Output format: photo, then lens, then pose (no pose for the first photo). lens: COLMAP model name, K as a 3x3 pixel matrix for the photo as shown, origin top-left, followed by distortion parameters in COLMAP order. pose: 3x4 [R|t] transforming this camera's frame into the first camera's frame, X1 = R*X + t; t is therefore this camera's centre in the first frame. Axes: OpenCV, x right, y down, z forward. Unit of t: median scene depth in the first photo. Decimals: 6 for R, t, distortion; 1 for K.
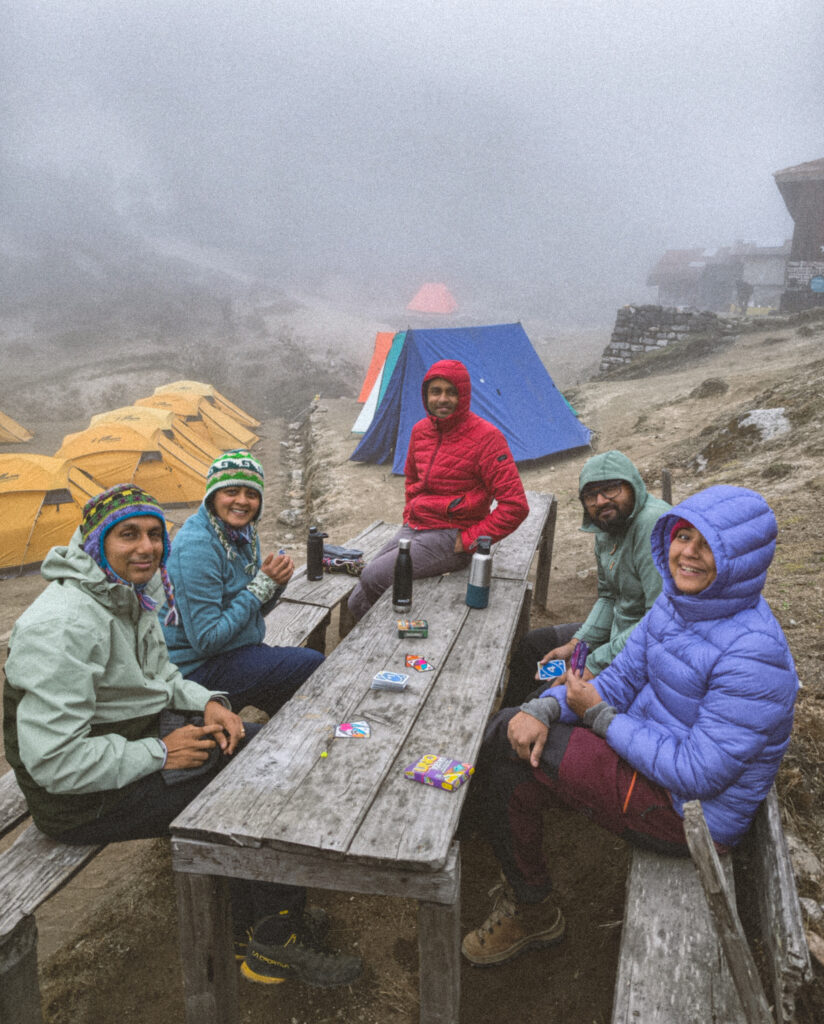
lens RADIAL K [[771.0, 0, 412.0], [0, 771.0, 512.0], [0, 0, 1]] dist [-0.002970, -0.001481]
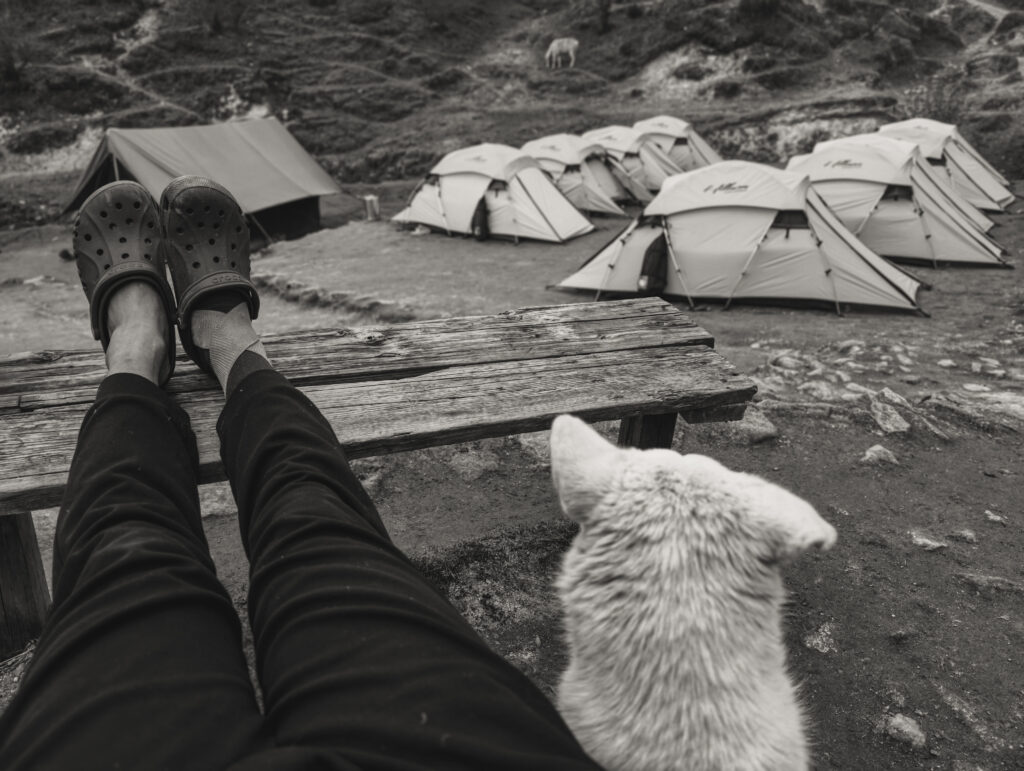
lens RADIAL K [[718.4, 0, 512.0], [0, 718.4, 385.5], [0, 0, 1]] dist [-0.000019, -0.000056]
pose [[0.762958, 0.251519, -0.595511, -0.114830], [-0.166699, 0.966598, 0.194678, 0.026557], [0.624585, -0.049260, 0.779402, 0.147838]]
